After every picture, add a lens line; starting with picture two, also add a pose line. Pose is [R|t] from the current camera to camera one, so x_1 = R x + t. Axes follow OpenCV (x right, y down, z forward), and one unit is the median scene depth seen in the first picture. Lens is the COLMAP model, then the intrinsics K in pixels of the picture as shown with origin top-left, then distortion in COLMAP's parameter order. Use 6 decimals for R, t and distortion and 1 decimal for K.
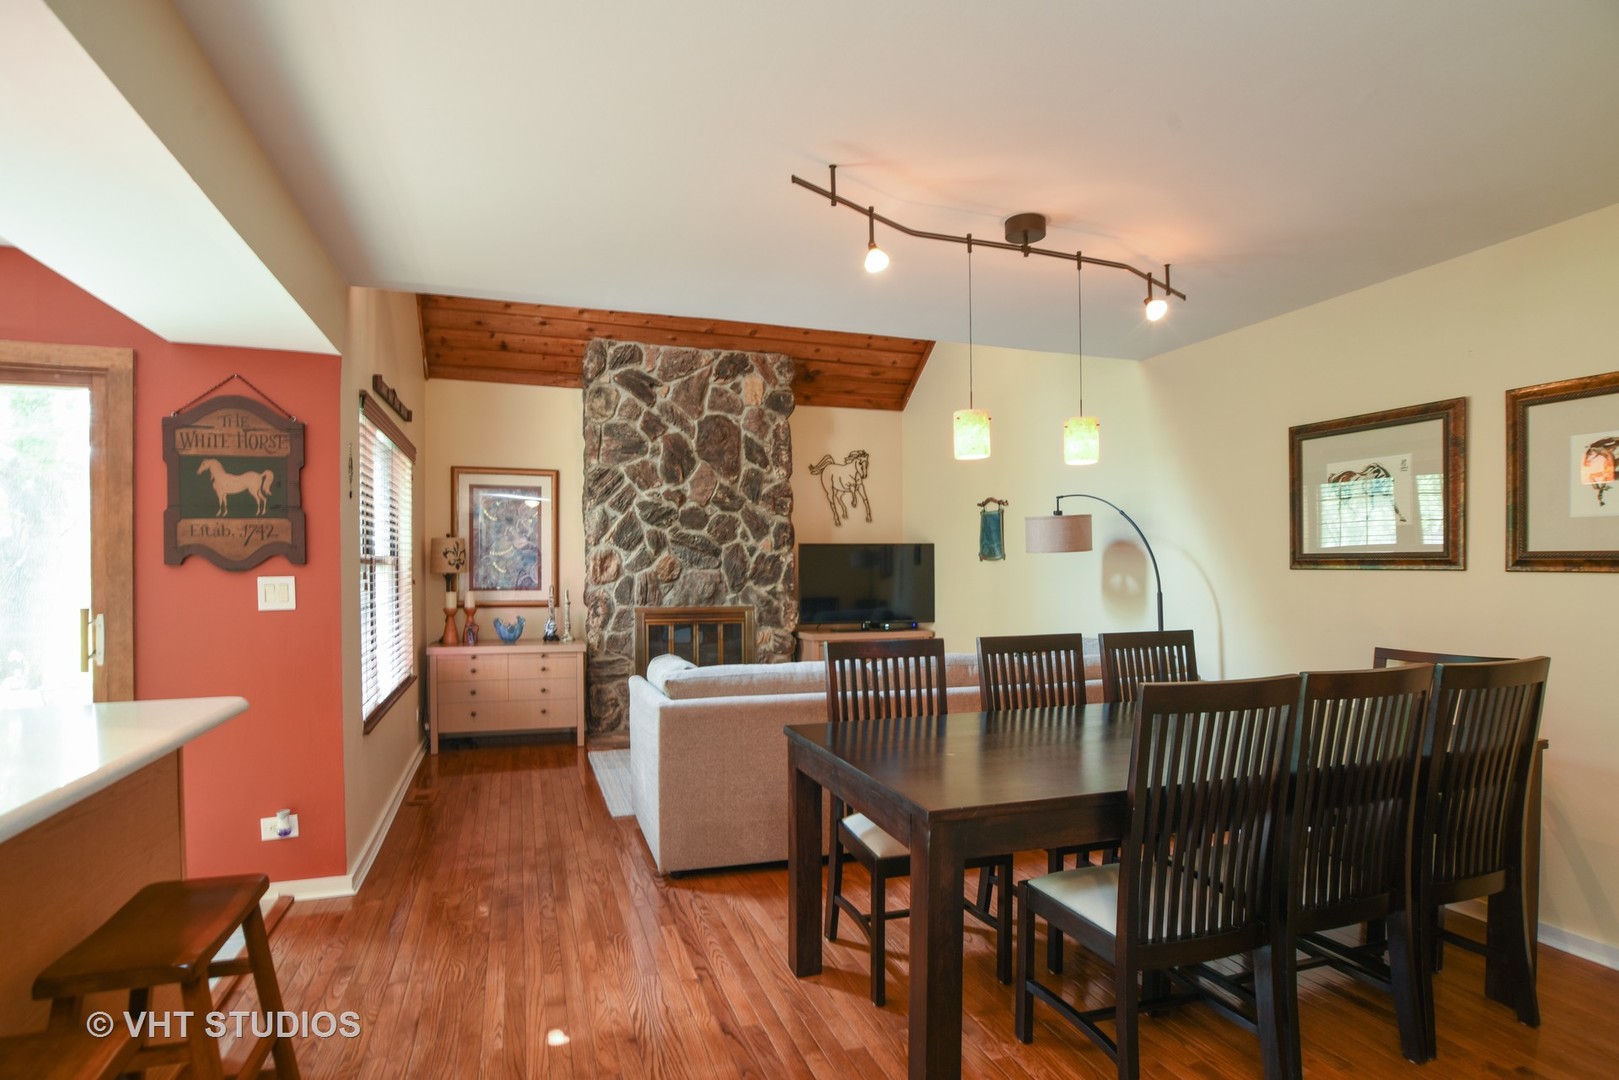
lens RADIAL K [[850.9, 0, 809.9], [0, 850.9, 568.9], [0, 0, 1]] dist [-0.022354, 0.000453]
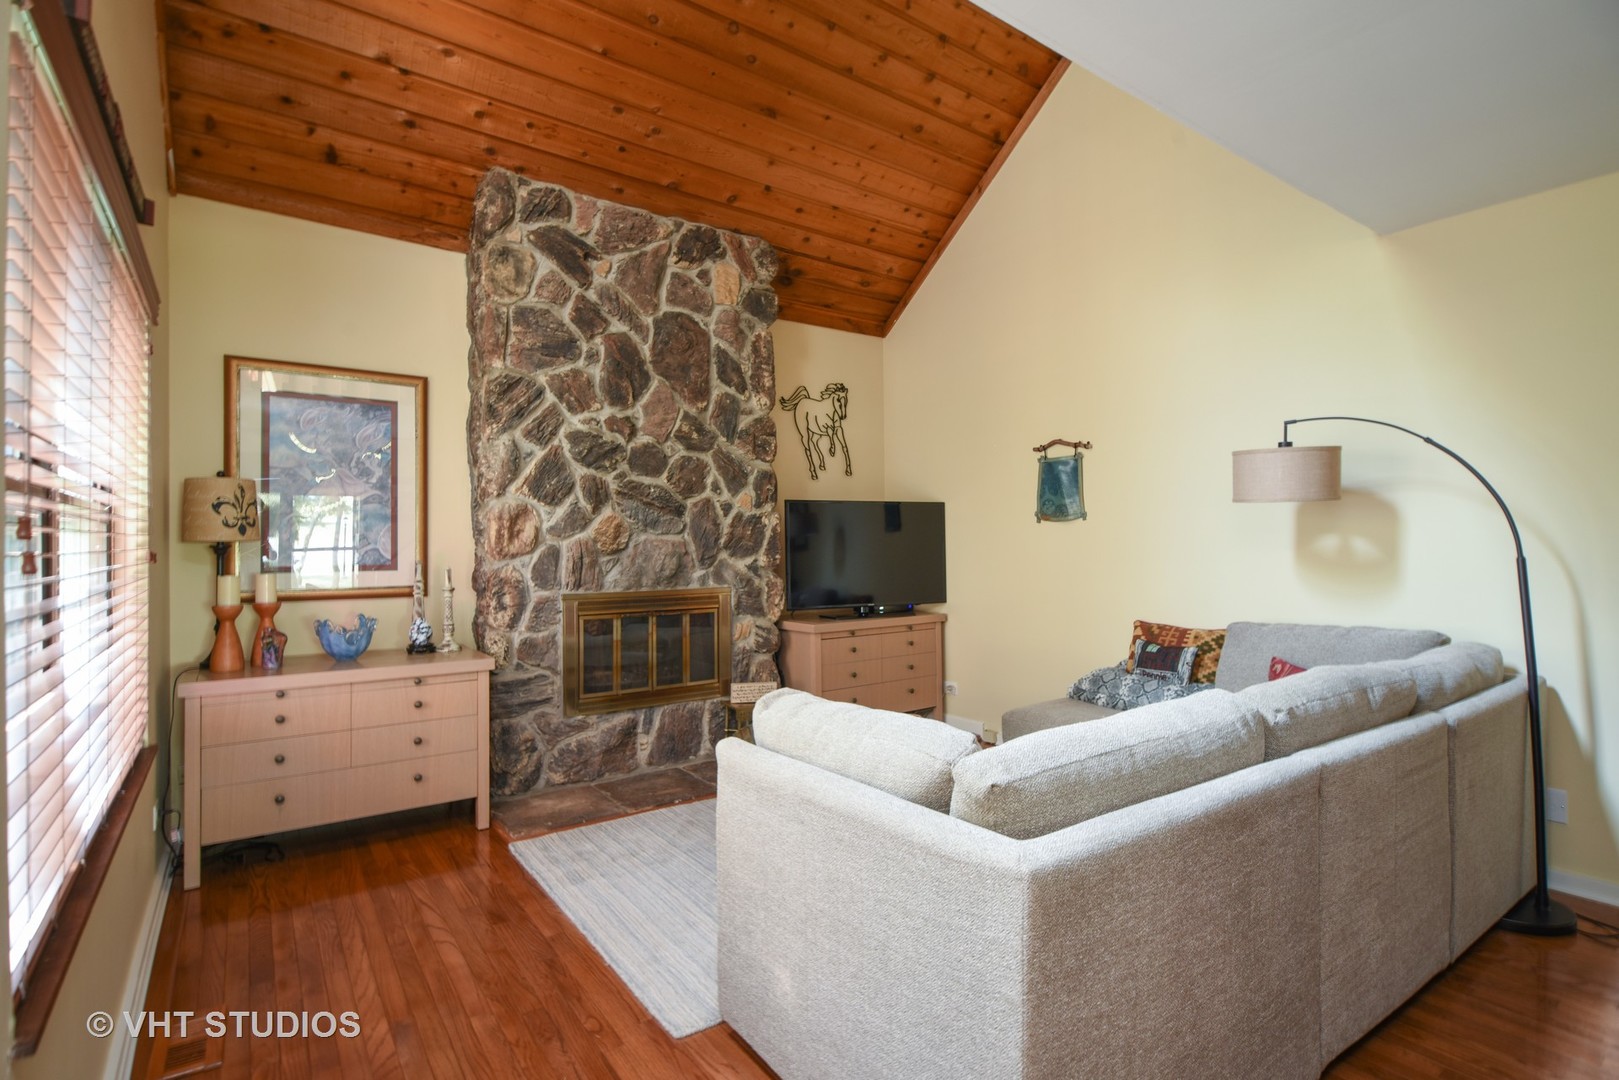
lens RADIAL K [[776.7, 0, 810.2], [0, 776.7, 529.3], [0, 0, 1]] dist [0.031247, -0.010303]
pose [[0.957262, -0.001061, 0.289219, -0.195121], [0.006931, 0.999790, -0.019274, 0.009004], [-0.289138, 0.020455, 0.957069, 0.372305]]
